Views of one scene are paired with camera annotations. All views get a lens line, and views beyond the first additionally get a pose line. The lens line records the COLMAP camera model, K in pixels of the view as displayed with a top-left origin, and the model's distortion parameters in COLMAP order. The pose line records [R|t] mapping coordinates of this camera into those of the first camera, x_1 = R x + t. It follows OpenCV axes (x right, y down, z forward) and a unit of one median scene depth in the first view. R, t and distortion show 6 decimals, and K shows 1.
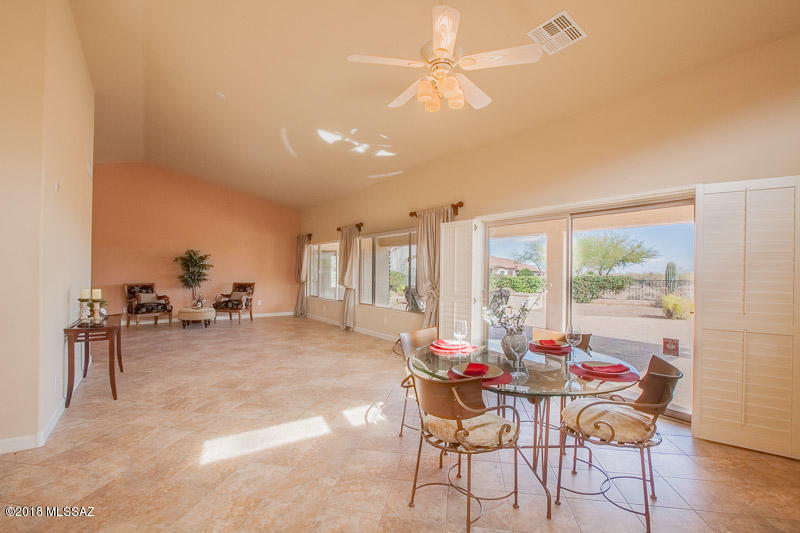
lens RADIAL K [[374.4, 0, 387.3], [0, 374.4, 270.1], [0, 0, 1]] dist [-0.034566, 0.008137]
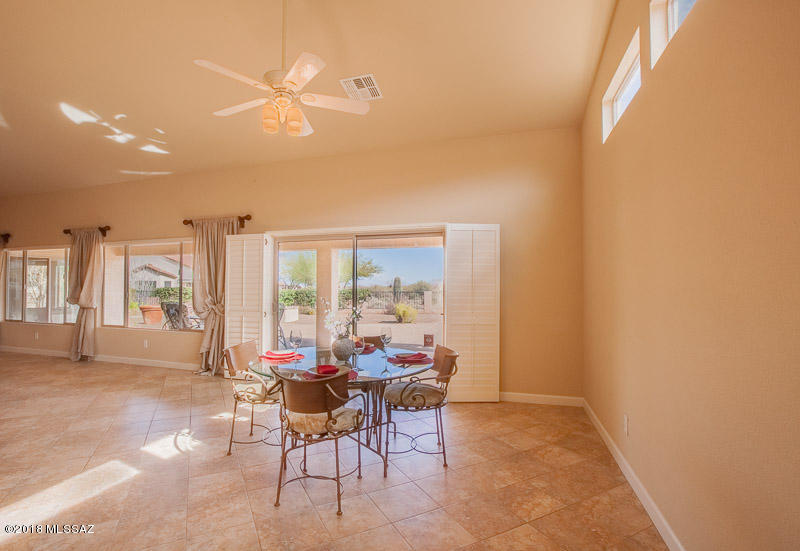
lens RADIAL K [[388.3, 0, 378.1], [0, 388.3, 278.5], [0, 0, 1]] dist [-0.017635, 0.004675]
pose [[0.807761, 0.005800, 0.589482, -0.174110], [0.002371, 0.999912, -0.013088, -0.000405], [-0.589505, 0.011969, 0.807676, -0.037320]]
